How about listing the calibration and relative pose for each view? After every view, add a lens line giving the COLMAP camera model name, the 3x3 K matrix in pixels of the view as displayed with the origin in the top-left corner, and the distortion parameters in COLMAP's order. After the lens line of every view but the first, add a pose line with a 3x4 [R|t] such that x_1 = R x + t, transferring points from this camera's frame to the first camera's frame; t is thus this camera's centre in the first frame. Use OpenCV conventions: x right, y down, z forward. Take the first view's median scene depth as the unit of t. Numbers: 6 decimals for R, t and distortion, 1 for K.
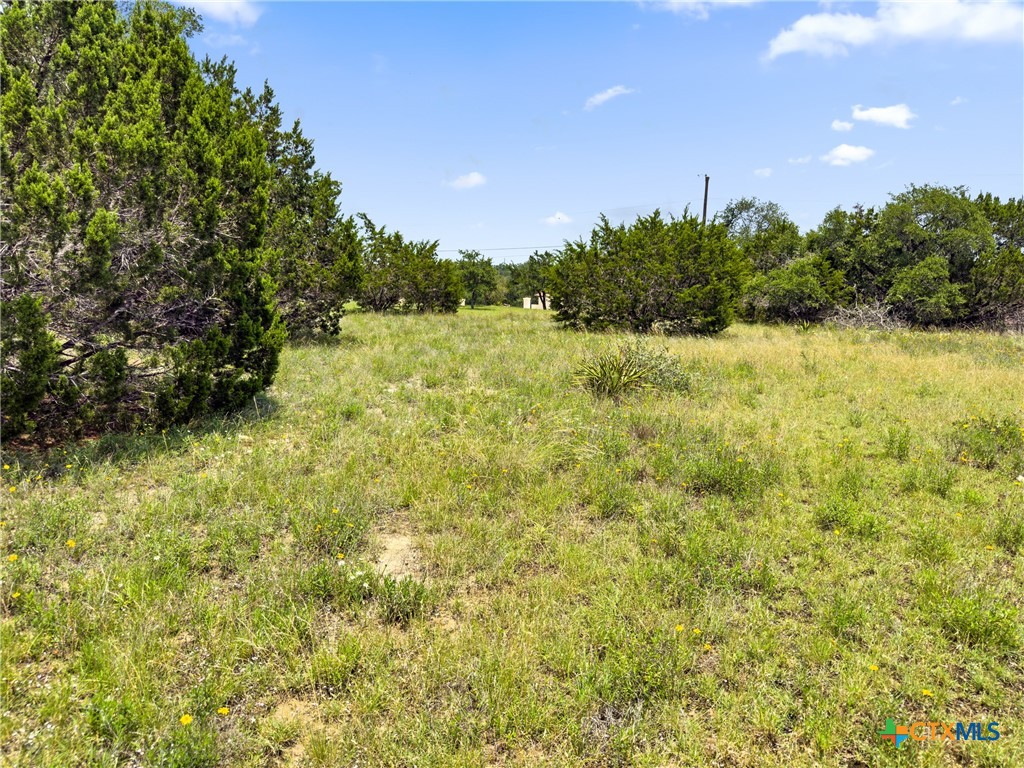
lens RADIAL K [[716.5, 0, 510.0], [0, 716.5, 379.3], [0, 0, 1]] dist [0.039917, -0.016943]
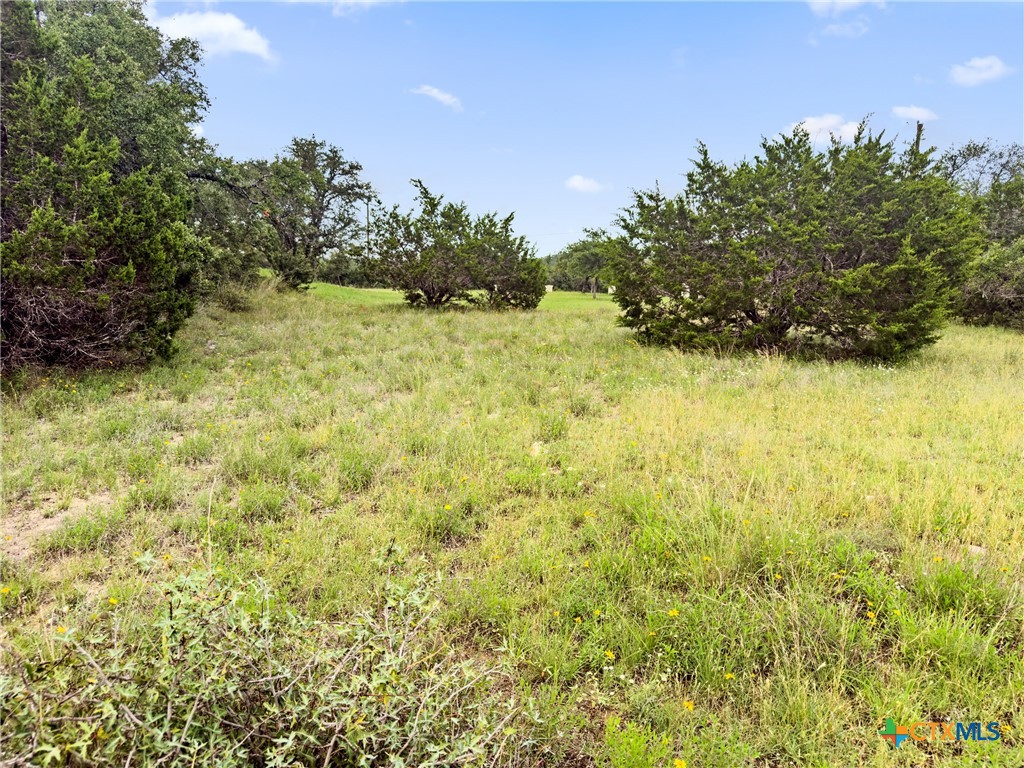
lens RADIAL K [[716.5, 0, 514.9], [0, 716.5, 391.1], [0, 0, 1]] dist [0.039917, -0.016943]
pose [[0.972239, 0.025993, -0.232540, 0.118499], [-0.018007, 0.999175, 0.036398, -0.046269], [0.233294, -0.031200, 0.971906, 0.378671]]
